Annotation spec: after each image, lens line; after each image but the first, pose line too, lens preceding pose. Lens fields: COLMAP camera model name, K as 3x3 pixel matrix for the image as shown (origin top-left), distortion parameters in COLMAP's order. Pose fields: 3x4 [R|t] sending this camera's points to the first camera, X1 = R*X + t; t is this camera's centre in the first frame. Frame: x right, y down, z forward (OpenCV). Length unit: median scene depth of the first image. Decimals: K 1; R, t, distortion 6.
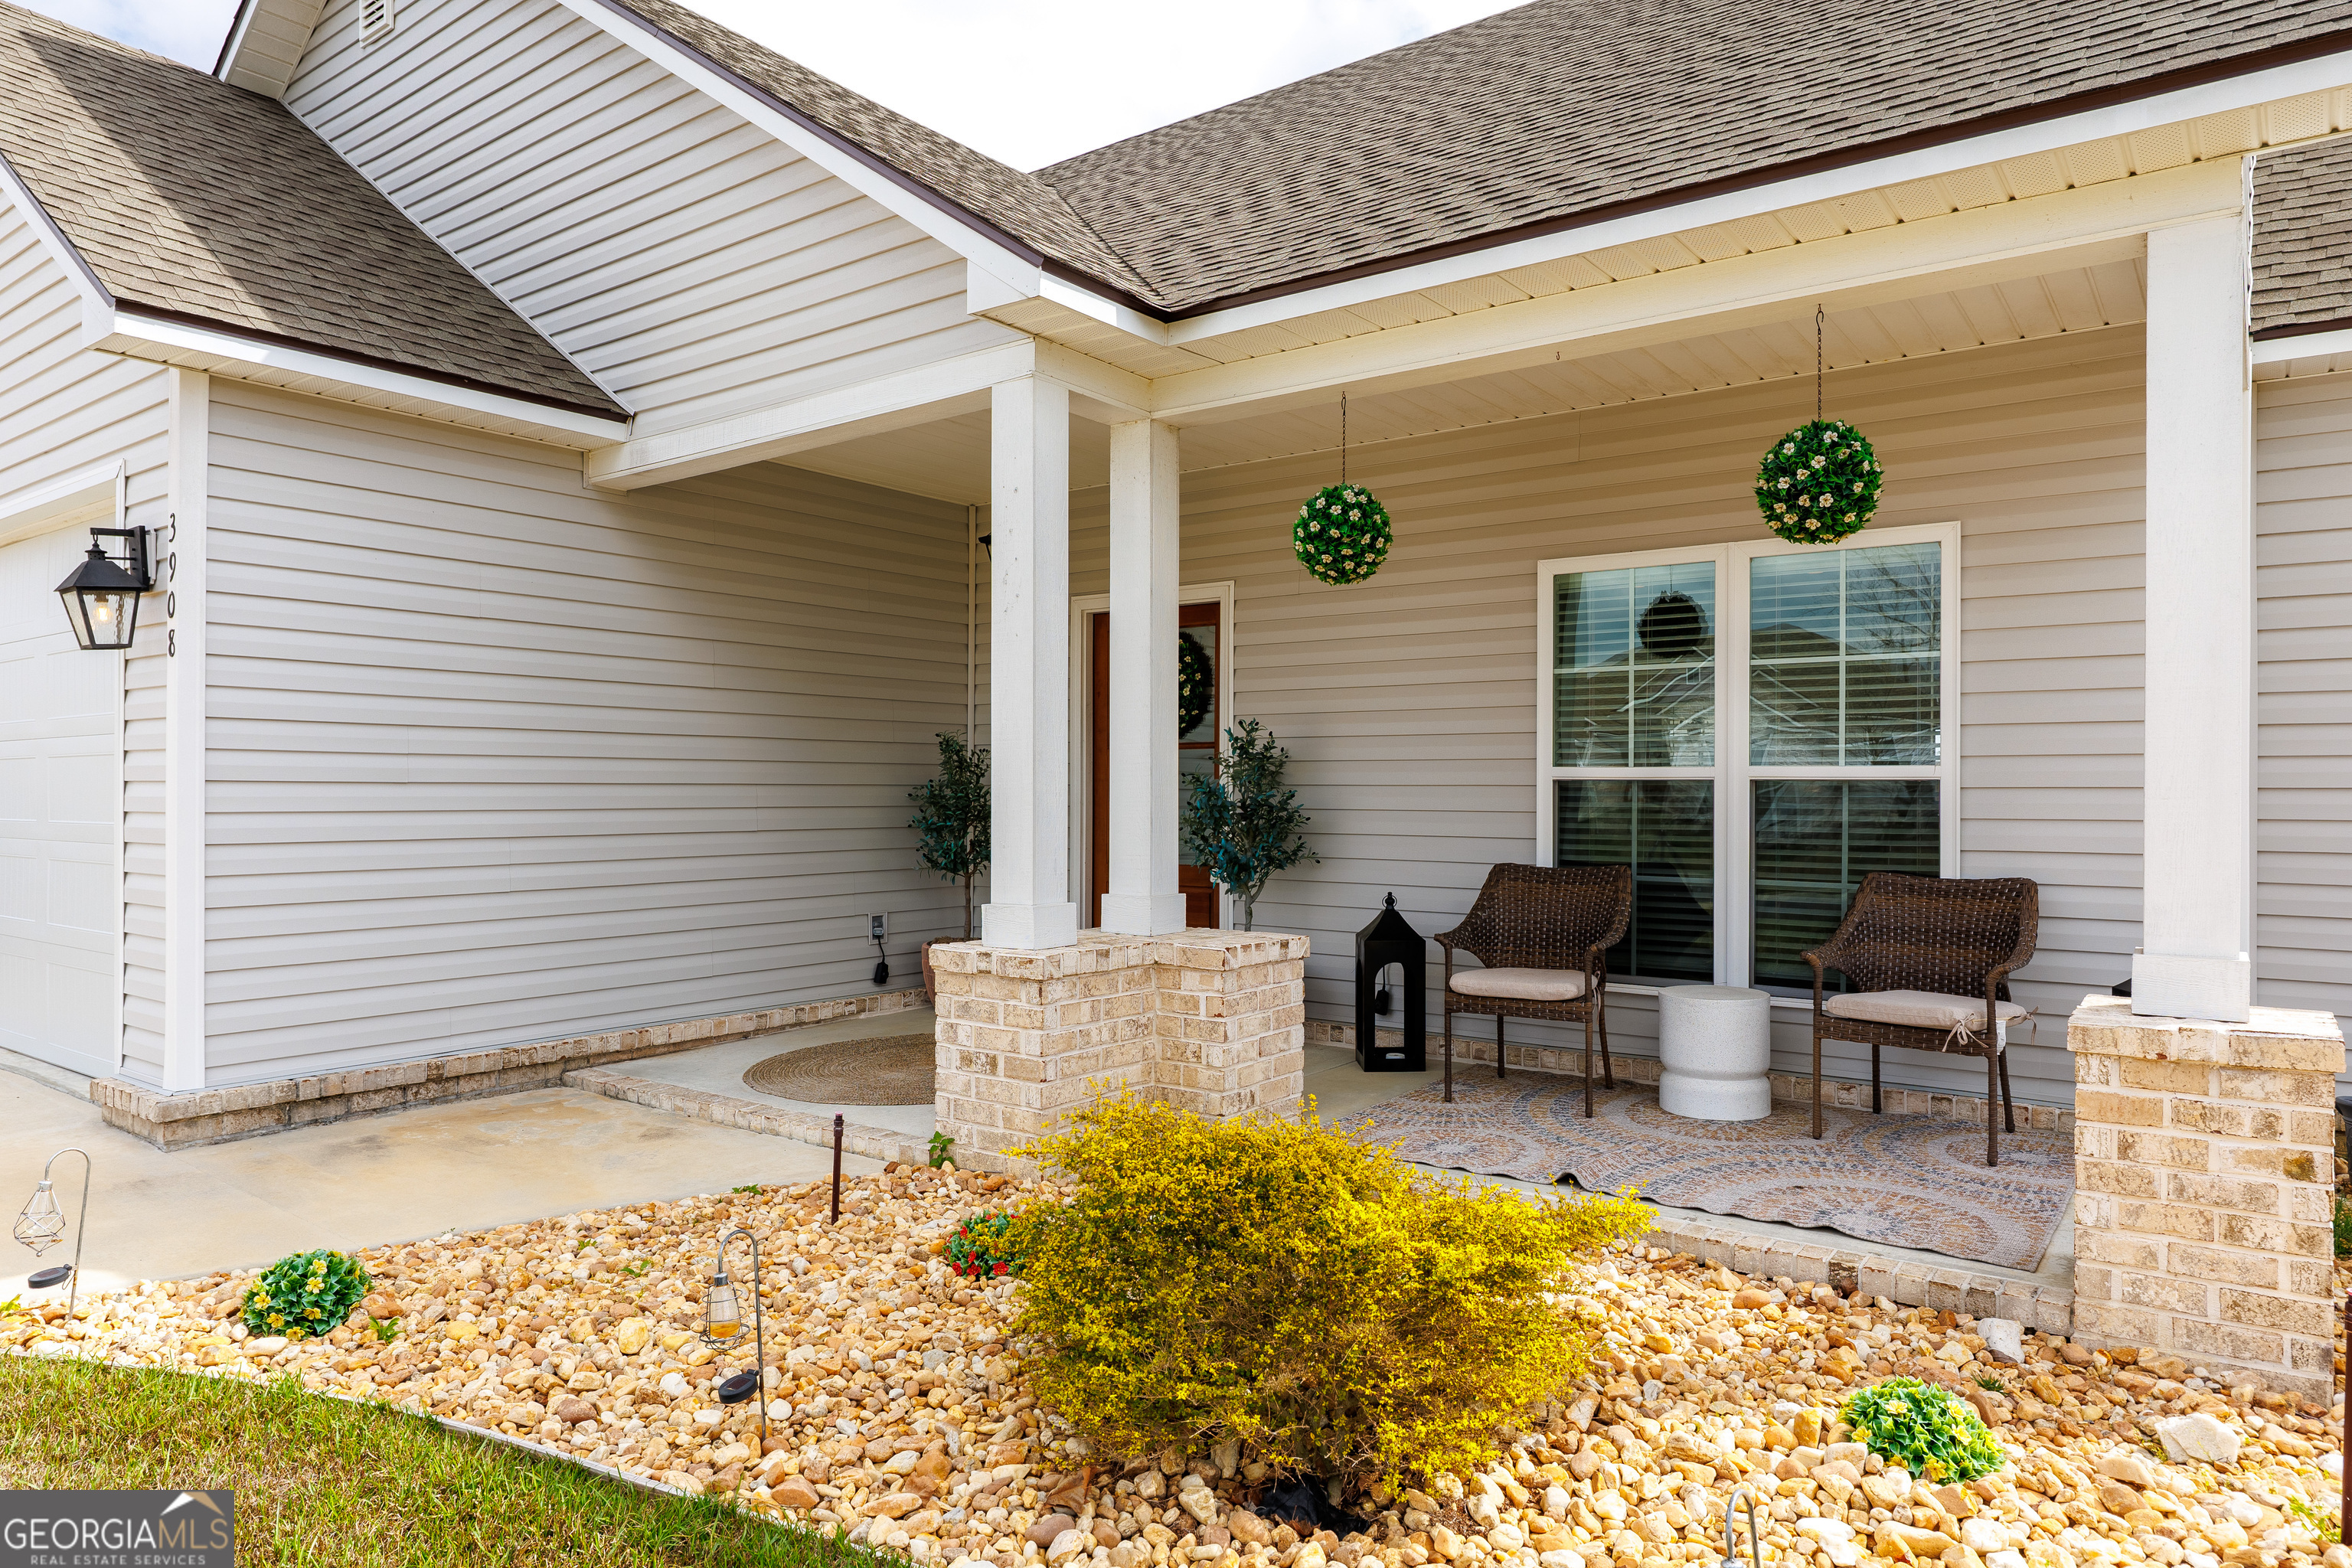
lens RADIAL K [[1468.0, 0, 1169.8], [0, 1468.0, 777.7], [0, 0, 1]] dist [-0.004564, -0.000403]
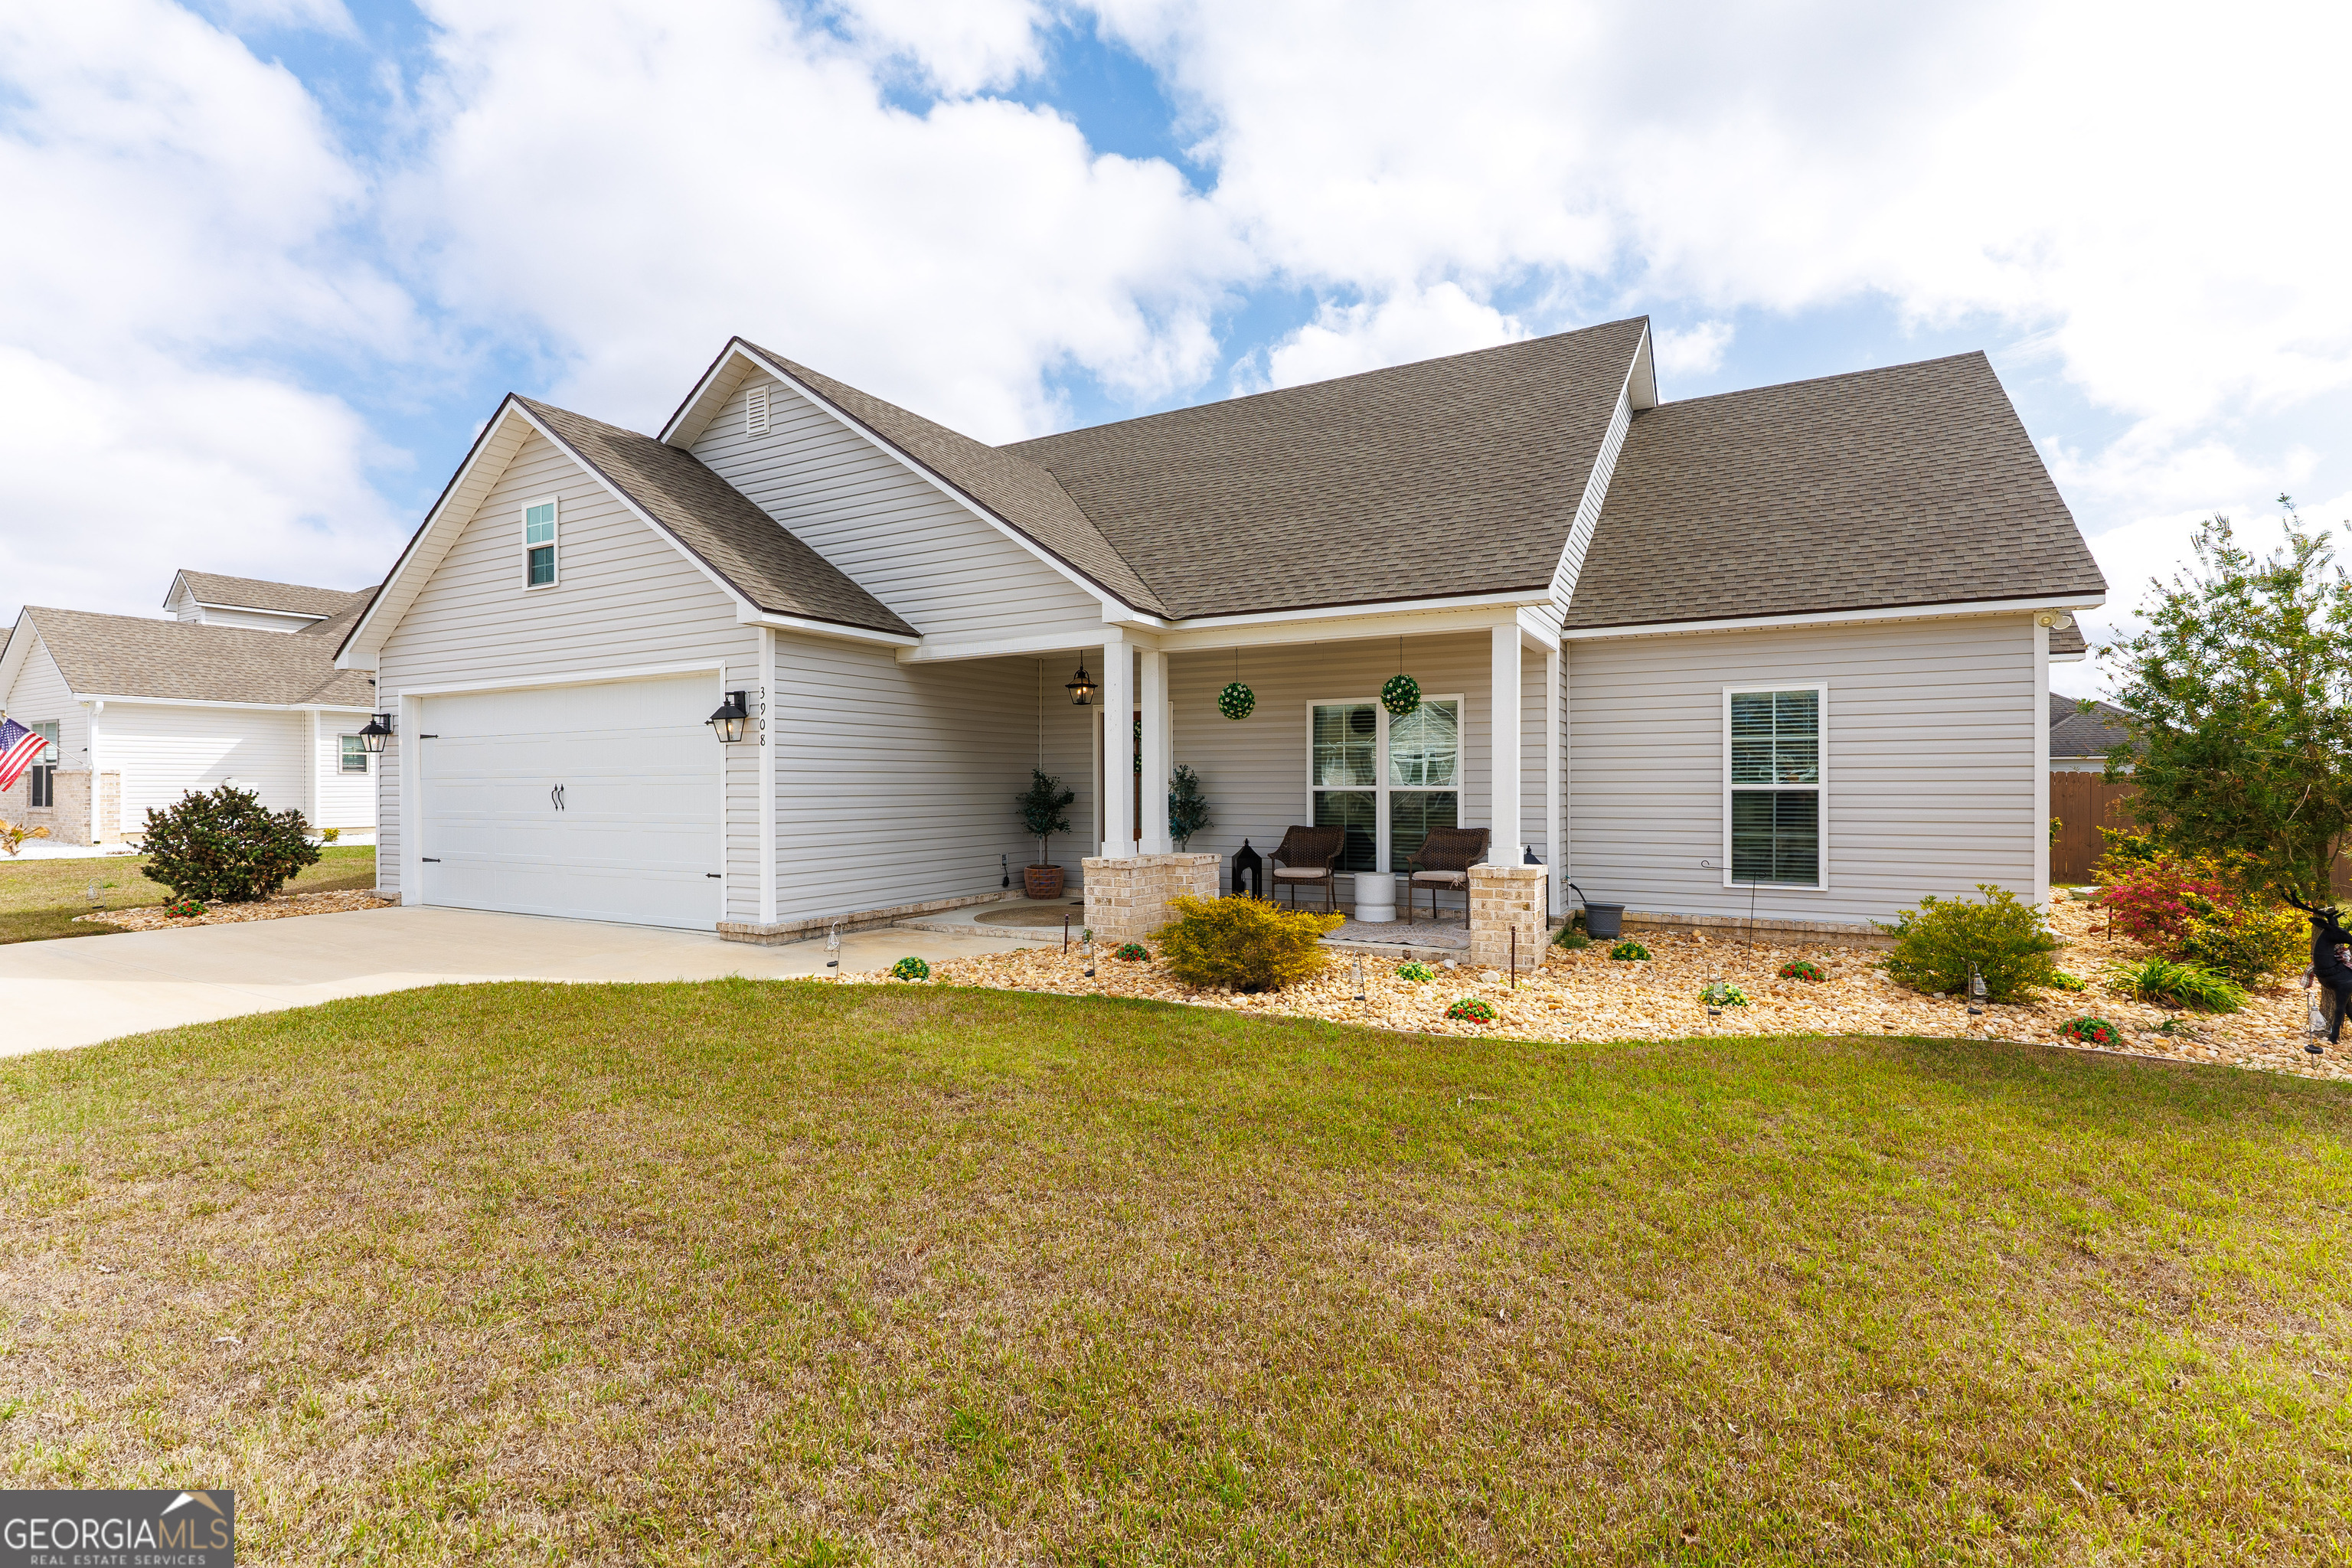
lens RADIAL K [[1073.3, 0, 1175.8], [0, 1073.3, 777.0], [0, 0, 1]] dist [0.004112, 0.001056]
pose [[0.990862, -0.004832, 0.134796, -0.232839], [0.004604, 0.999987, 0.002001, -0.030031], [-0.134804, -0.001362, 0.990871, -0.835690]]
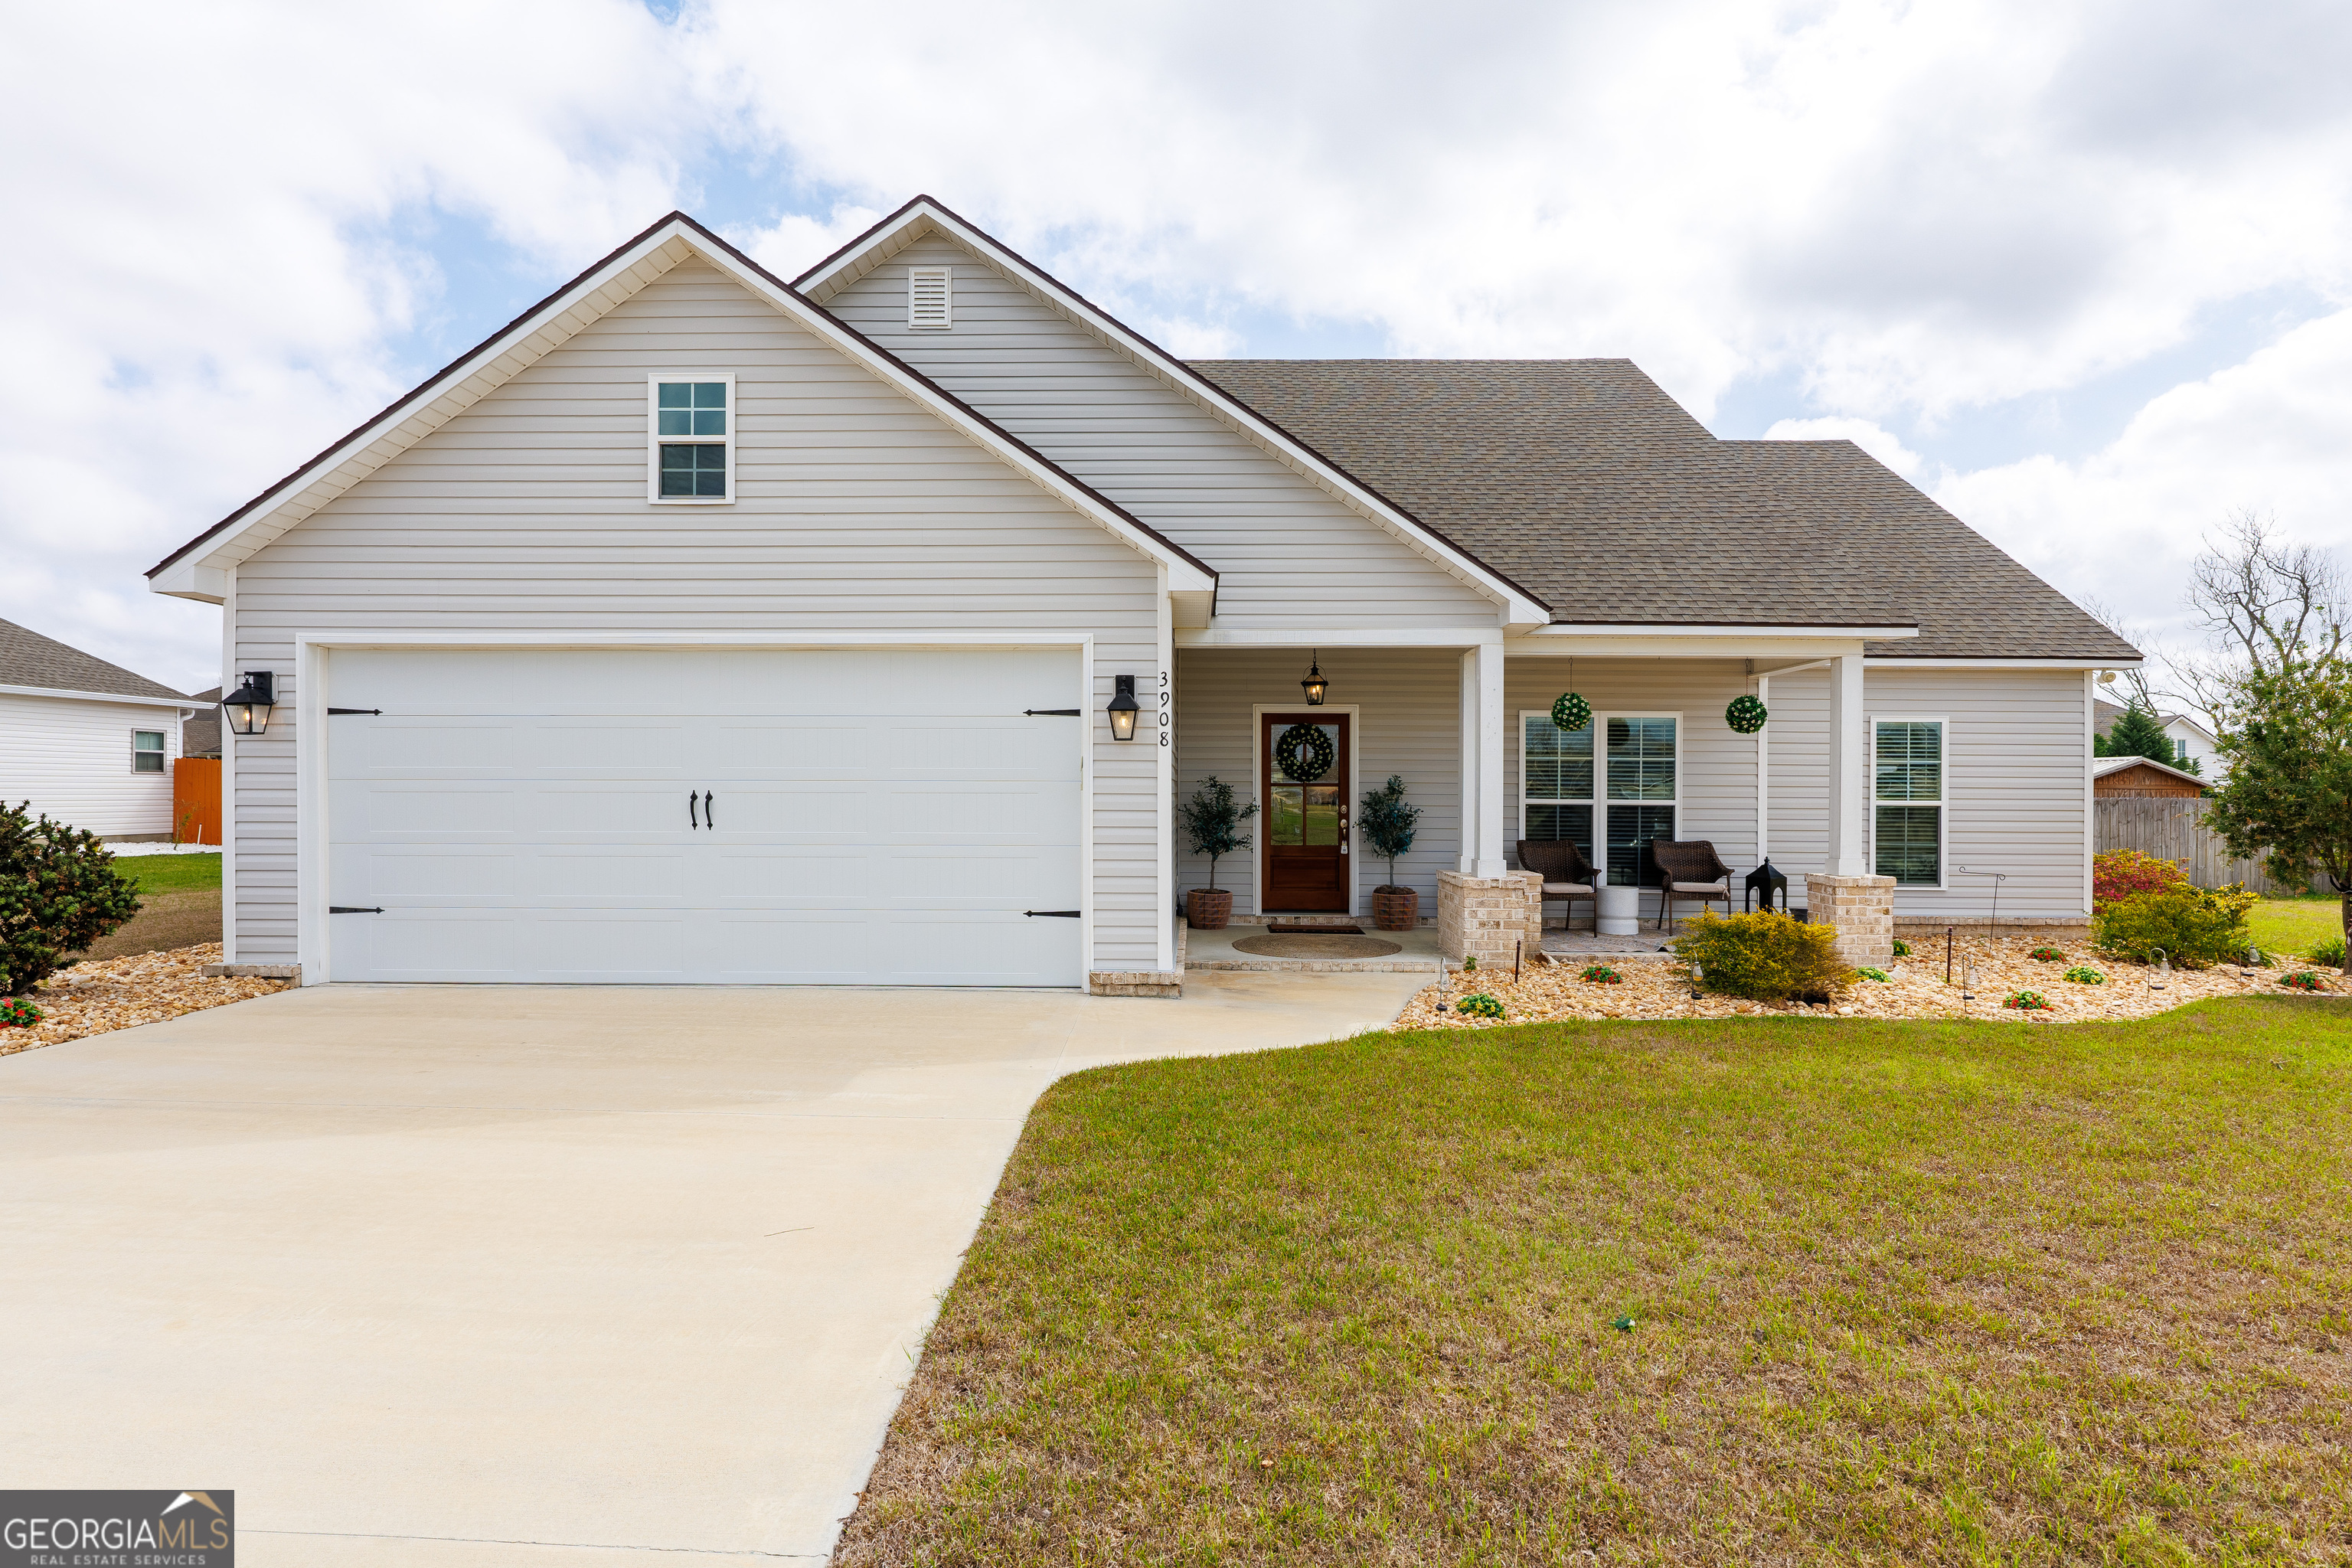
lens RADIAL K [[1228.2, 0, 1176.0], [0, 1228.2, 784.0], [0, 0, 1]] dist [0.003279, -0.000246]
pose [[0.811401, 0.006045, 0.584458, -1.558518], [-0.008070, 0.999967, 0.000861, -0.033241], [-0.584434, -0.005415, 0.811423, -0.312134]]
